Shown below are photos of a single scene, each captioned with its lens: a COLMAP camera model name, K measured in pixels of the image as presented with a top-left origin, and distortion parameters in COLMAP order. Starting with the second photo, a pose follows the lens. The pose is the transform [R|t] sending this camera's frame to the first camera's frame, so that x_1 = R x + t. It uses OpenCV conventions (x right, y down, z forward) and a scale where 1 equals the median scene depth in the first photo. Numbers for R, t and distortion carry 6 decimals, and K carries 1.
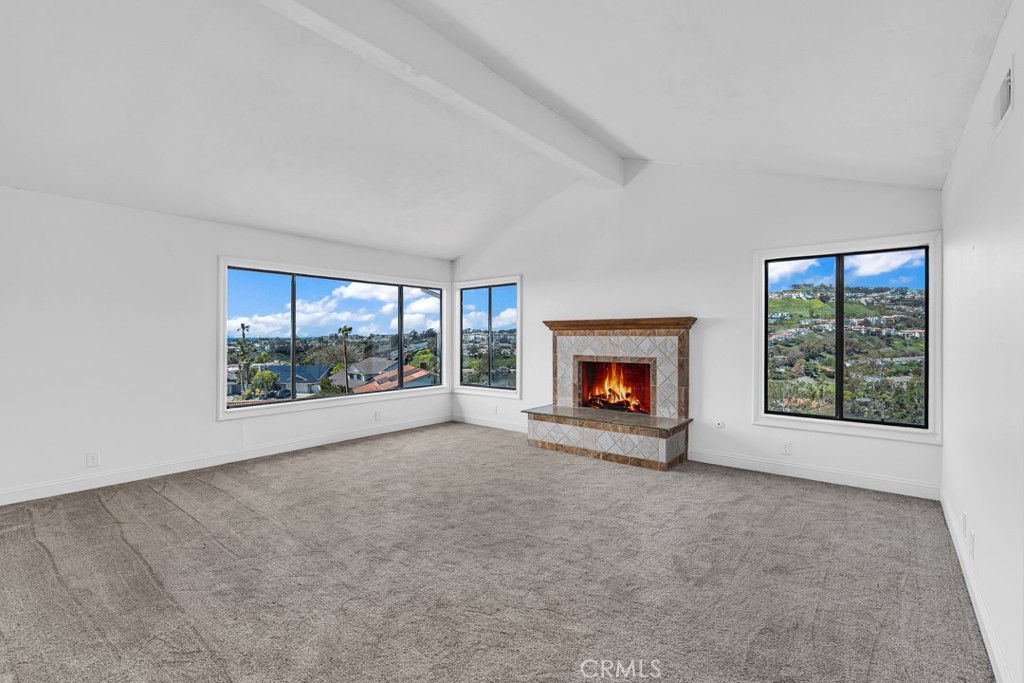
lens RADIAL K [[466.6, 0, 503.2], [0, 466.6, 339.6], [0, 0, 1]] dist [-0.011901, 0.005069]
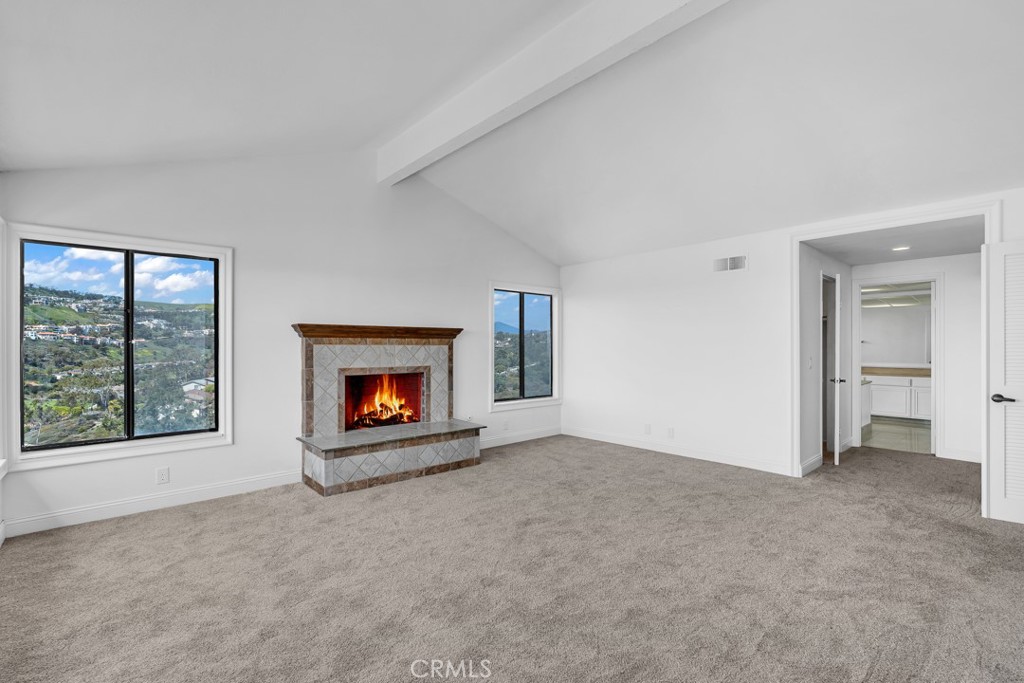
lens RADIAL K [[466.6, 0, 511.1], [0, 466.6, 345.2], [0, 0, 1]] dist [-0.011901, 0.005069]
pose [[0.146522, 0.001833, 0.989206, -0.640450], [0.005511, 0.999981, -0.002669, -0.003590], [-0.989192, 0.005843, 0.146509, 0.631576]]
